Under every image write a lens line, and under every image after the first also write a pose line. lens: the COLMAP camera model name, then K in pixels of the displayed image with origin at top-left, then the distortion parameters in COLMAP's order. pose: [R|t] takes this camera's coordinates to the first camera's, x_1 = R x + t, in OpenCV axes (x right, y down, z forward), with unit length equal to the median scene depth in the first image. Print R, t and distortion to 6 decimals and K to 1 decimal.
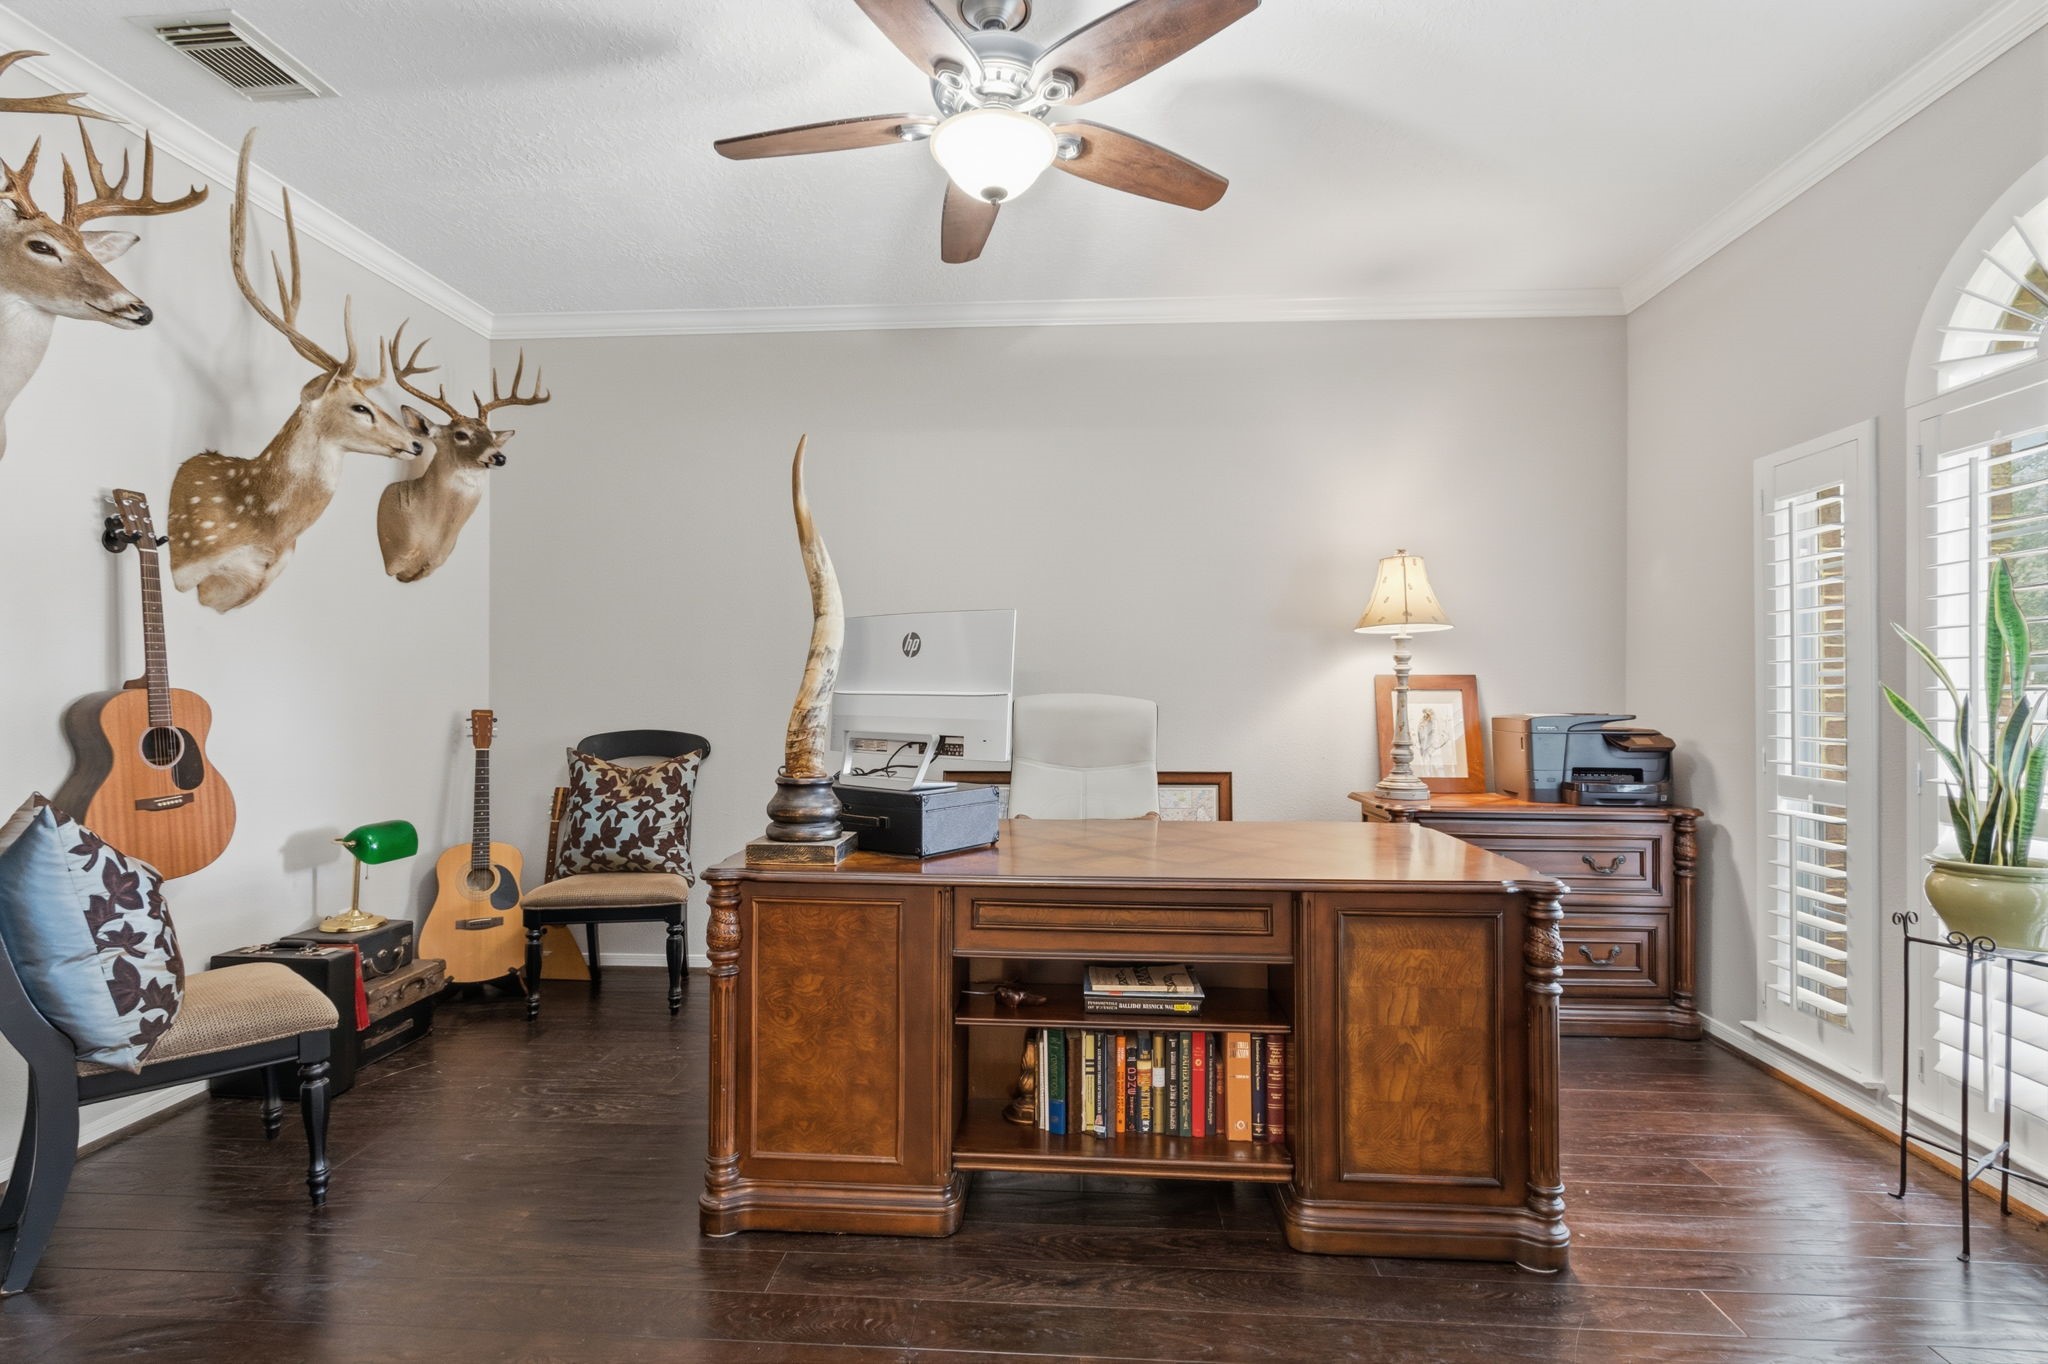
lens RADIAL K [[957.7, 0, 1024.0], [0, 957.7, 682.0], [0, 0, 1]] dist [0.011387, 0.000011]
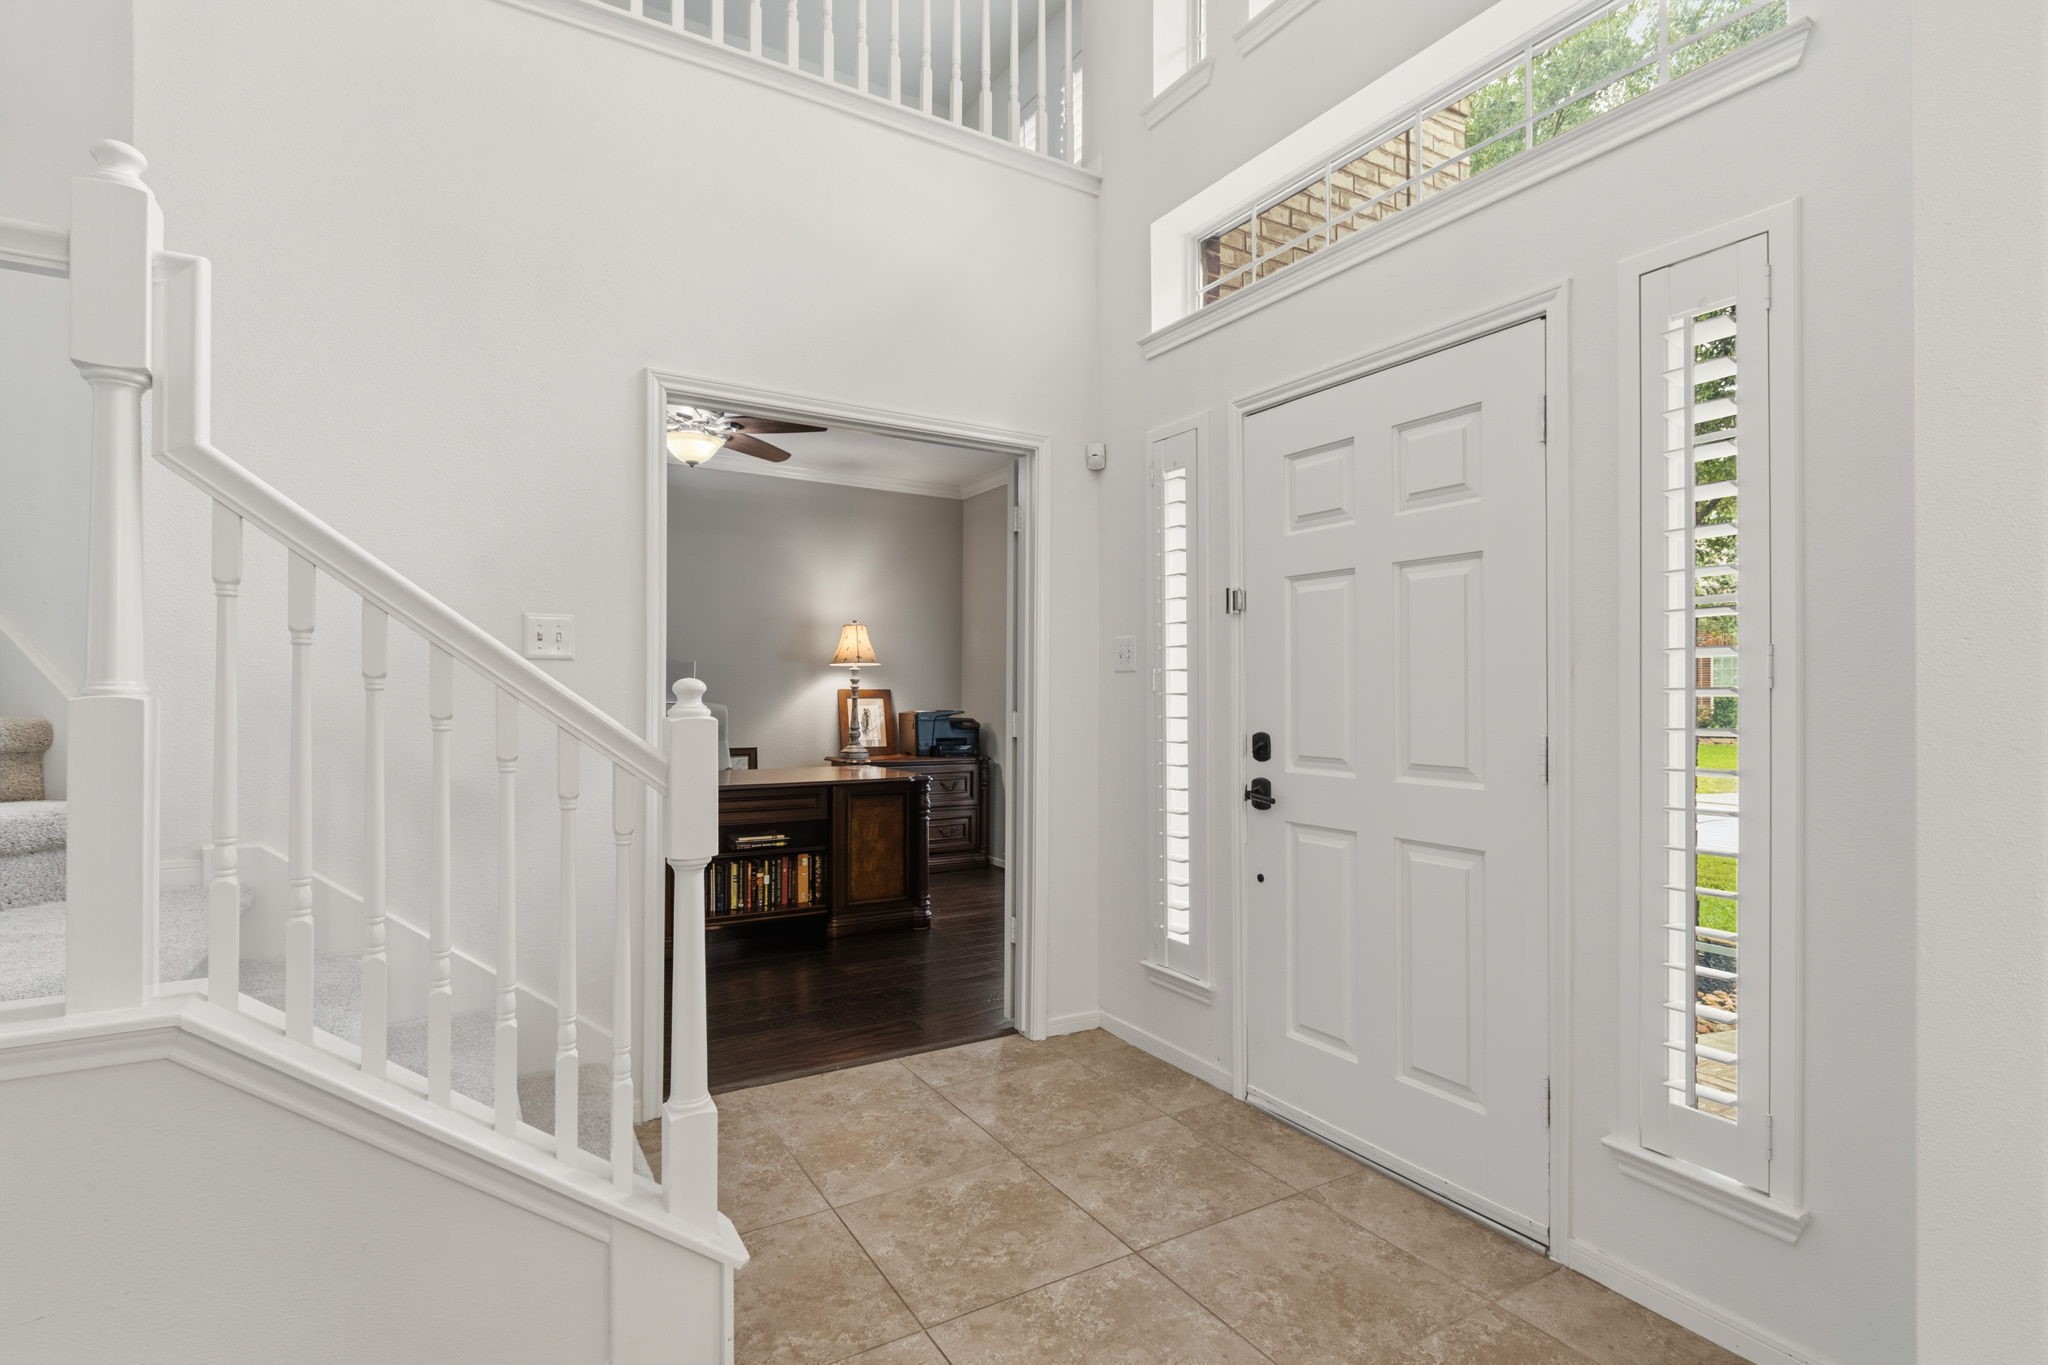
lens RADIAL K [[993.0, 0, 1024.0], [0, 993.0, 682.5], [0, 0, 1]] dist [-0.000160, 0.000004]
pose [[0.826436, 0.005743, 0.563001, -0.434308], [-0.006823, 0.999977, -0.000184, -0.025365], [-0.562989, -0.003689, 0.826456, -0.795524]]
